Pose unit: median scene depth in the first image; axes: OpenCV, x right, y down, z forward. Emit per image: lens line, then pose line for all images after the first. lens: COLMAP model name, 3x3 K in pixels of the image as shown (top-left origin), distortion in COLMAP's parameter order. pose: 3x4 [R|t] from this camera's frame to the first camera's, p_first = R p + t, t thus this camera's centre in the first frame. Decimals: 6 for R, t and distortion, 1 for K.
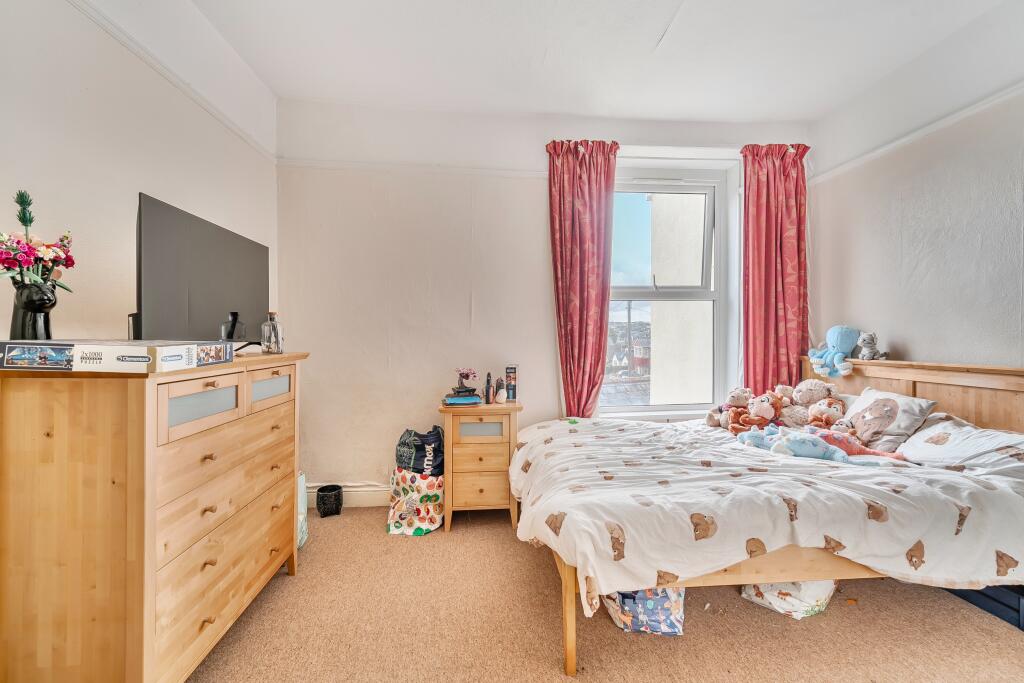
lens RADIAL K [[426.1, 0, 509.5], [0, 426.1, 339.8], [0, 0, 1]] dist [0.004969, 0.000210]
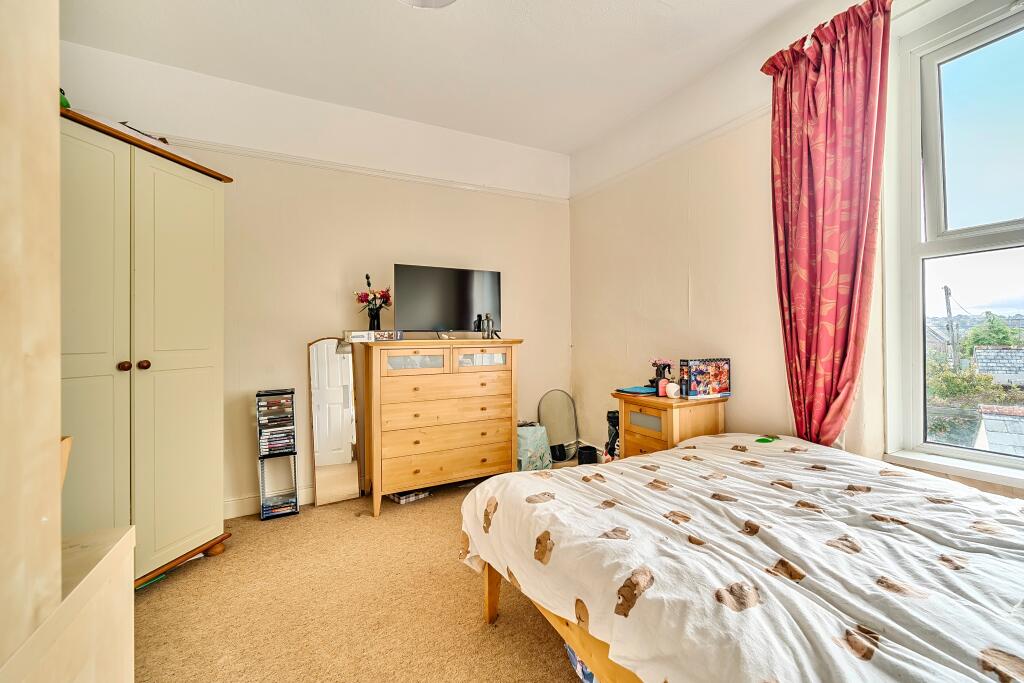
lens RADIAL K [[398.5, 0, 513.1], [0, 398.5, 337.6], [0, 0, 1]] dist [-0.000903, -0.000239]
pose [[0.403482, 0.002962, -0.914983, 0.613969], [0.002243, 0.999989, 0.004227, 0.015614], [0.914985, -0.003758, 0.403470, 0.346319]]
